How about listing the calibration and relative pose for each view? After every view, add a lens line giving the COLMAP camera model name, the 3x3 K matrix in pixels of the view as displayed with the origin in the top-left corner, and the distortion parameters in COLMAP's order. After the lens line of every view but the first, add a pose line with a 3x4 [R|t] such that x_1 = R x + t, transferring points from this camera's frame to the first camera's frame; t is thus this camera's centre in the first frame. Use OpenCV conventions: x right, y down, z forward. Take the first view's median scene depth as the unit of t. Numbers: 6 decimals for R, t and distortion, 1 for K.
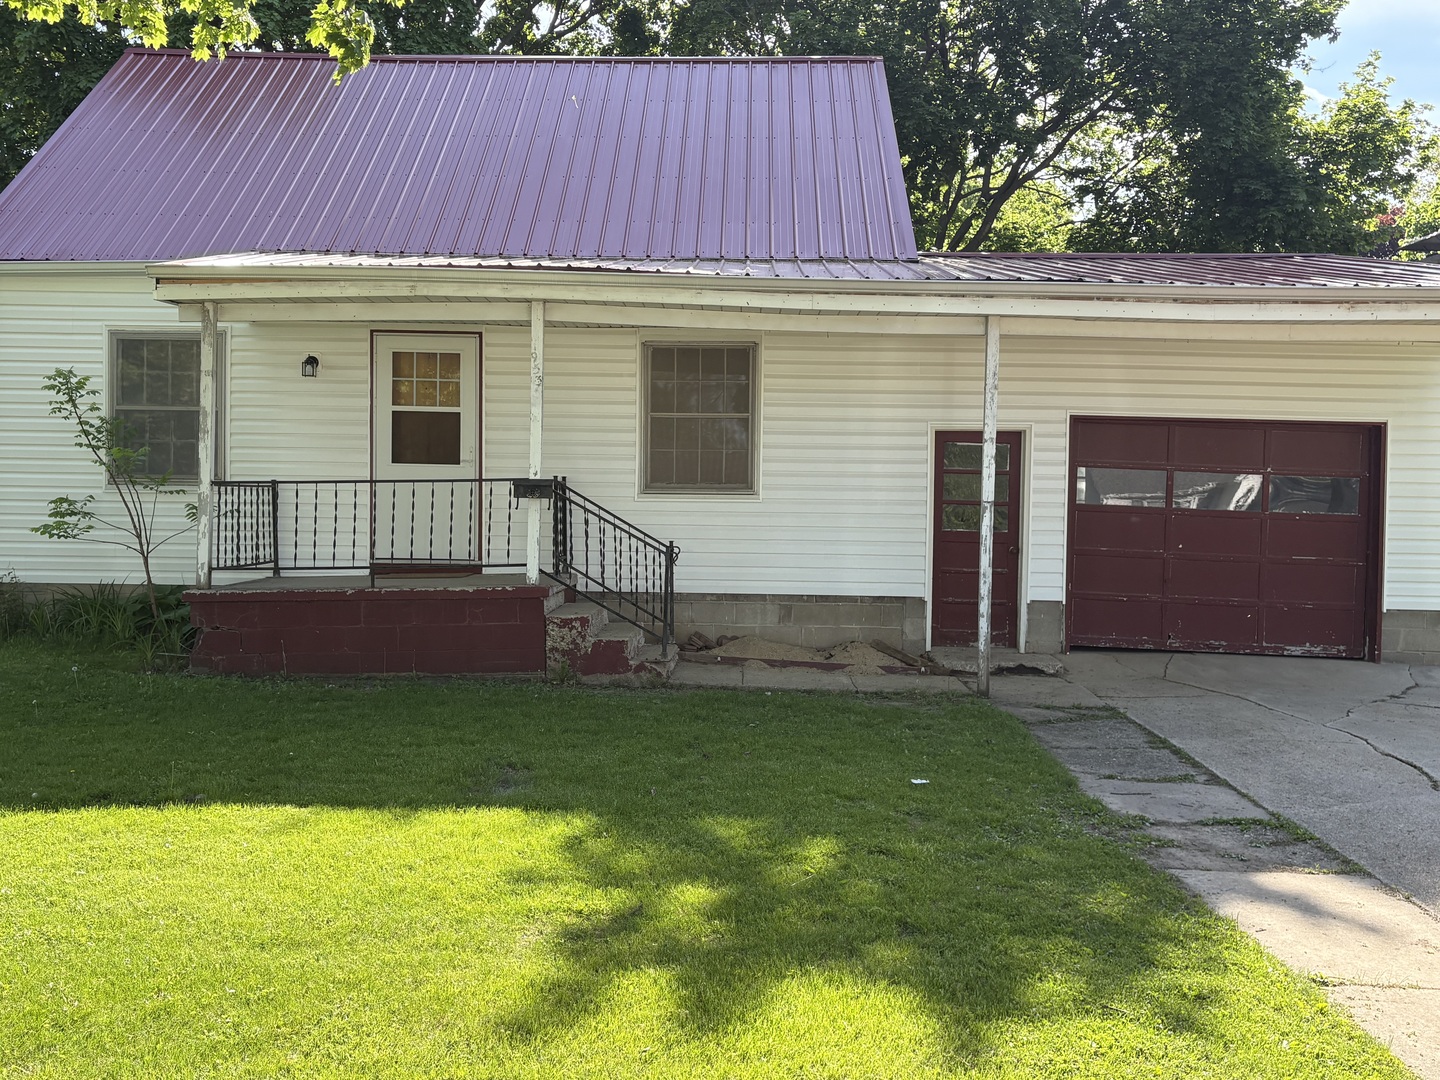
lens RADIAL K [[1345.7, 0, 720.2], [0, 1345.7, 538.2], [0, 0, 1]] dist [-0.009037, 0.000000]
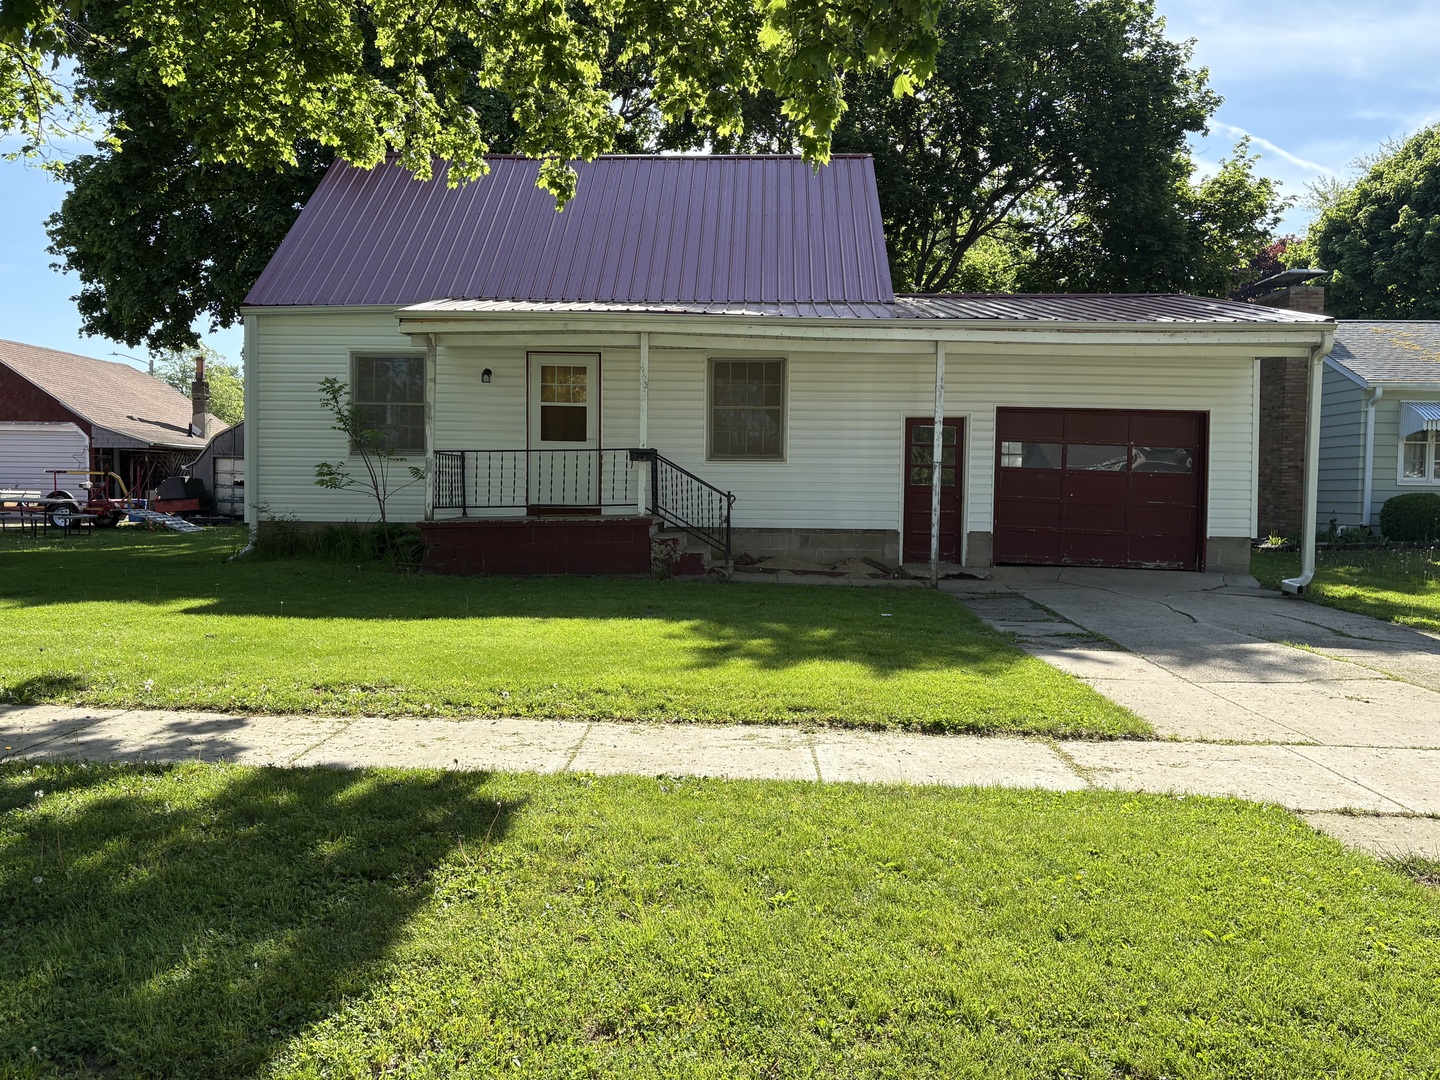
lens RADIAL K [[1171.3, 0, 717.4], [0, 1171.3, 543.9], [0, 0, 1]] dist [0.003242, -0.028356]
pose [[0.999844, -0.000870, -0.017640, -0.025398], [0.001154, 0.999870, 0.016102, 0.038706], [0.017624, -0.016120, 0.999715, -0.300996]]
